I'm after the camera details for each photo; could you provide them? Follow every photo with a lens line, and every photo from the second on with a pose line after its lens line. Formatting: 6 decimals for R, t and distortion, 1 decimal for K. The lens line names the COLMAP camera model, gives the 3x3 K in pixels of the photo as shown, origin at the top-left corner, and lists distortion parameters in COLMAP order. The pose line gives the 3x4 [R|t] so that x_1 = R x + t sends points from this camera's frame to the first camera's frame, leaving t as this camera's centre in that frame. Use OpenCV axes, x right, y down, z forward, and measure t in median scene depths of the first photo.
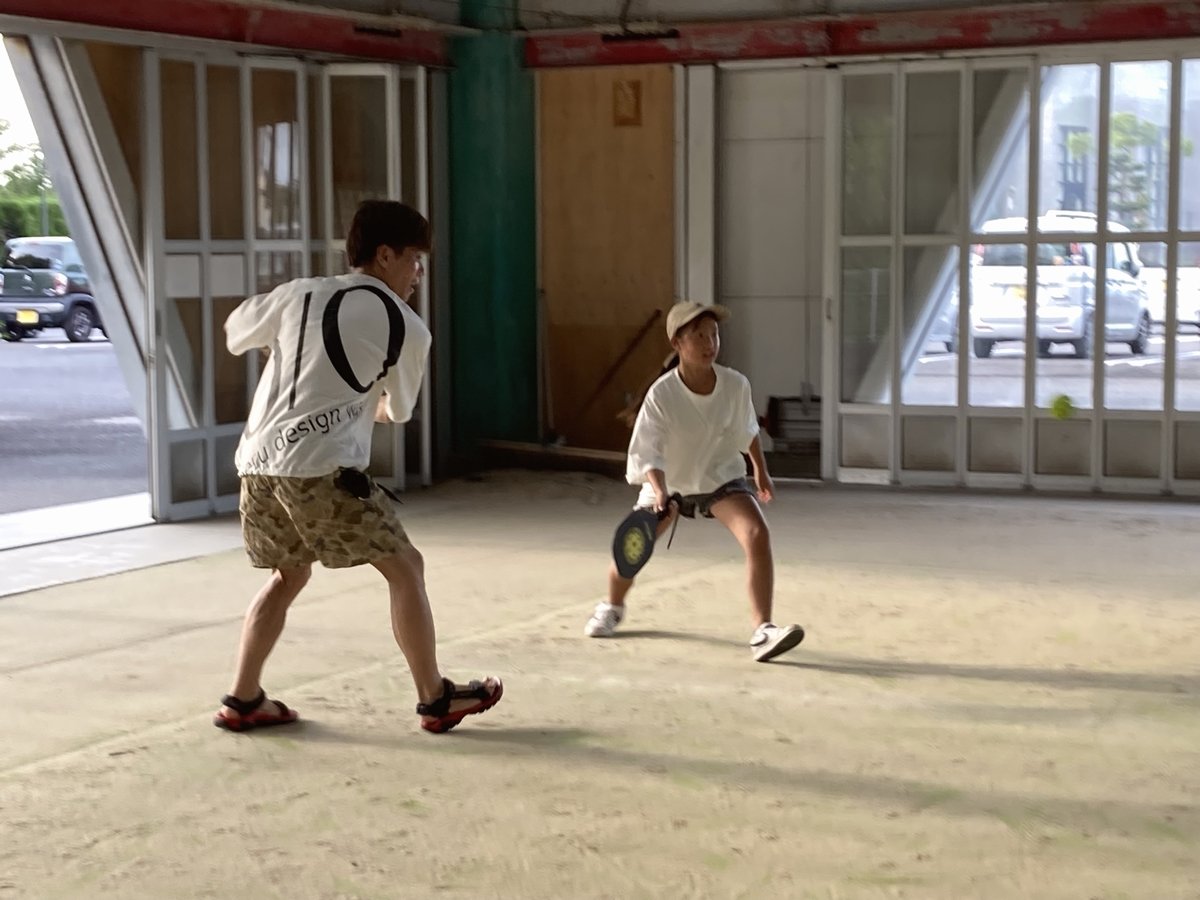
lens RADIAL K [[2866.2, 0, 600.0], [0, 2866.2, 450.0], [0, 0, 1]] dist [0.365479, 0.032876]
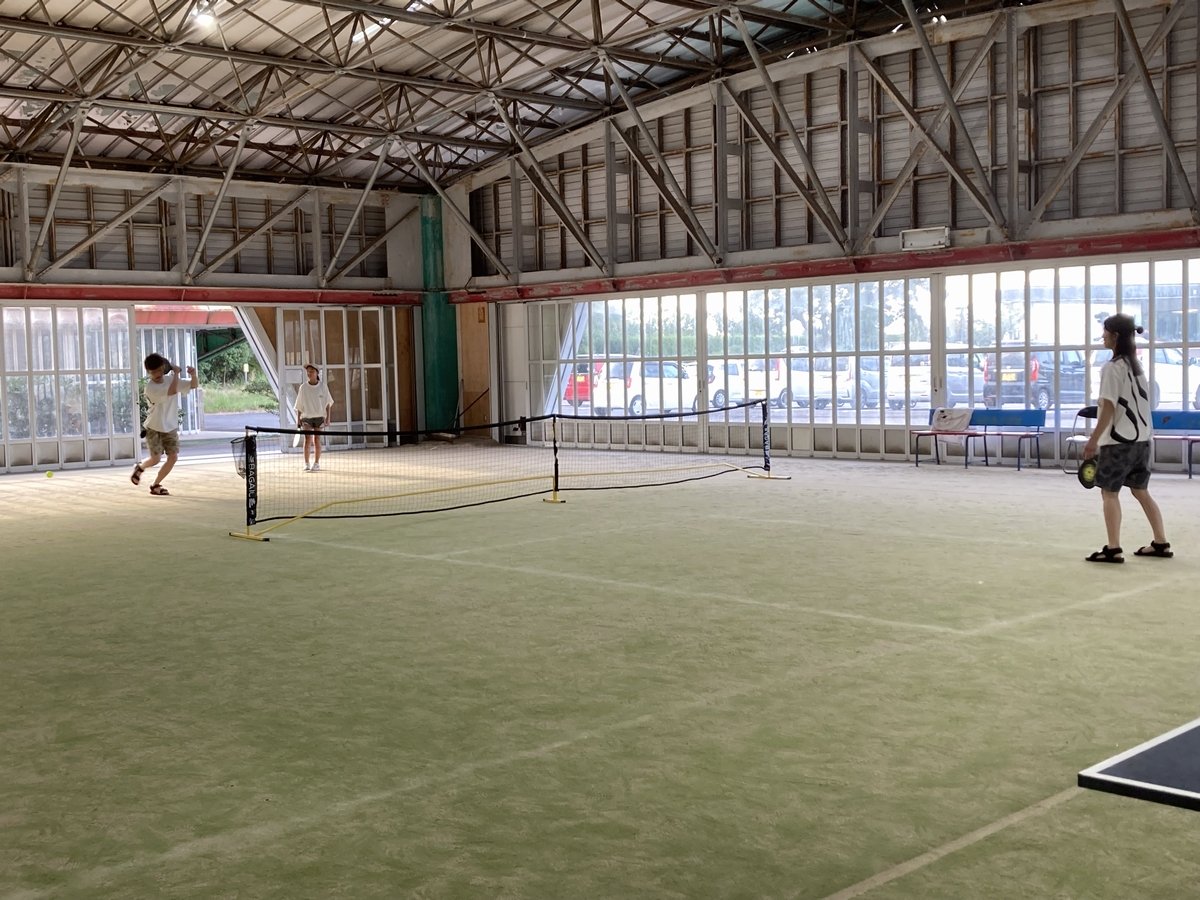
lens RADIAL K [[1494.7, 0, 600.0], [0, 1494.7, 450.0], [0, 0, 1]] dist [0.028120, 0.043366]
pose [[0.937352, 0.007165, -0.348311, 0.672607], [-0.009512, 0.999942, -0.005029, 0.024611], [0.348255, 0.008027, 0.937366, -0.397389]]
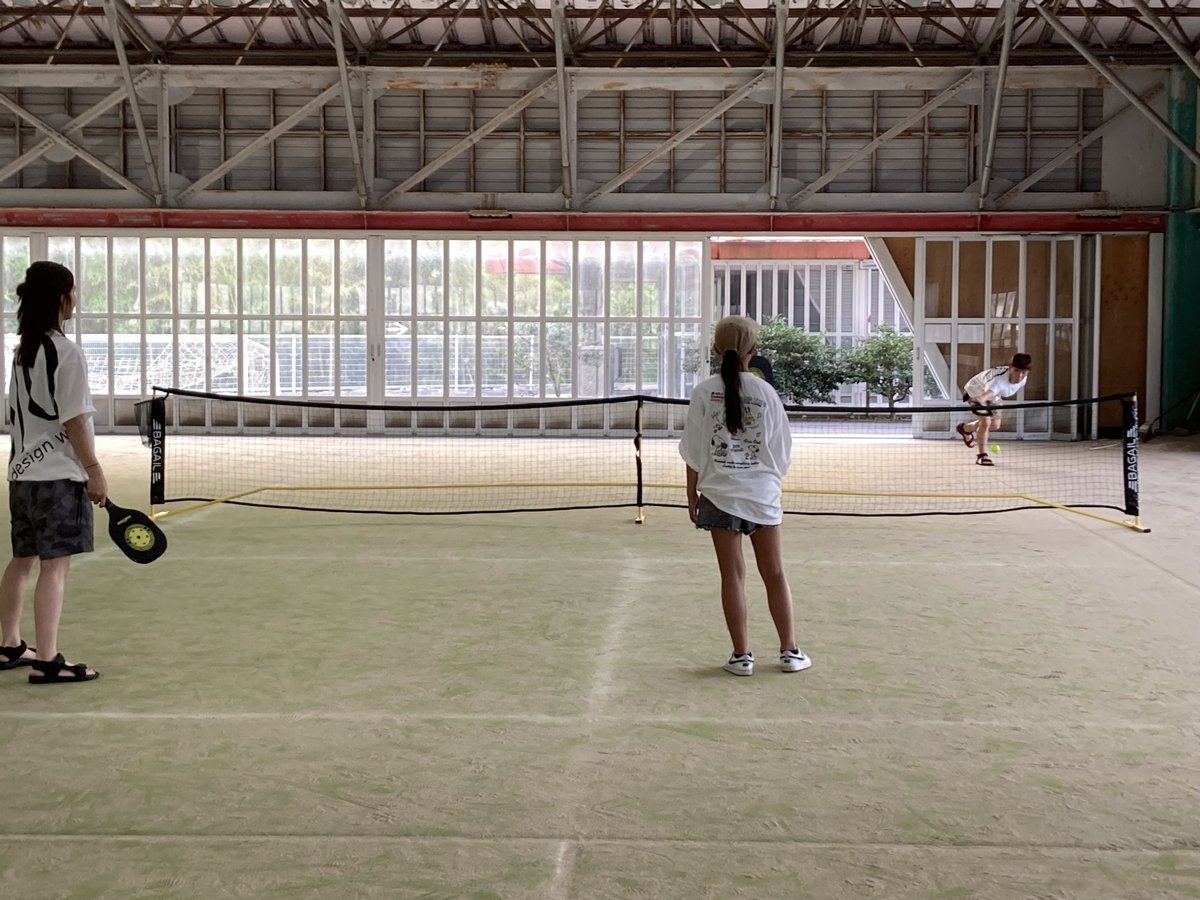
lens RADIAL K [[2038.9, 0, 600.0], [0, 2038.9, 450.0], [0, 0, 1]] dist [0.324663, -1.792913]
pose [[0.376065, 0.068791, -0.924036, 1.141725], [-0.074073, 0.996281, 0.044023, -0.016695], [0.923628, 0.051891, 0.379762, 0.109603]]
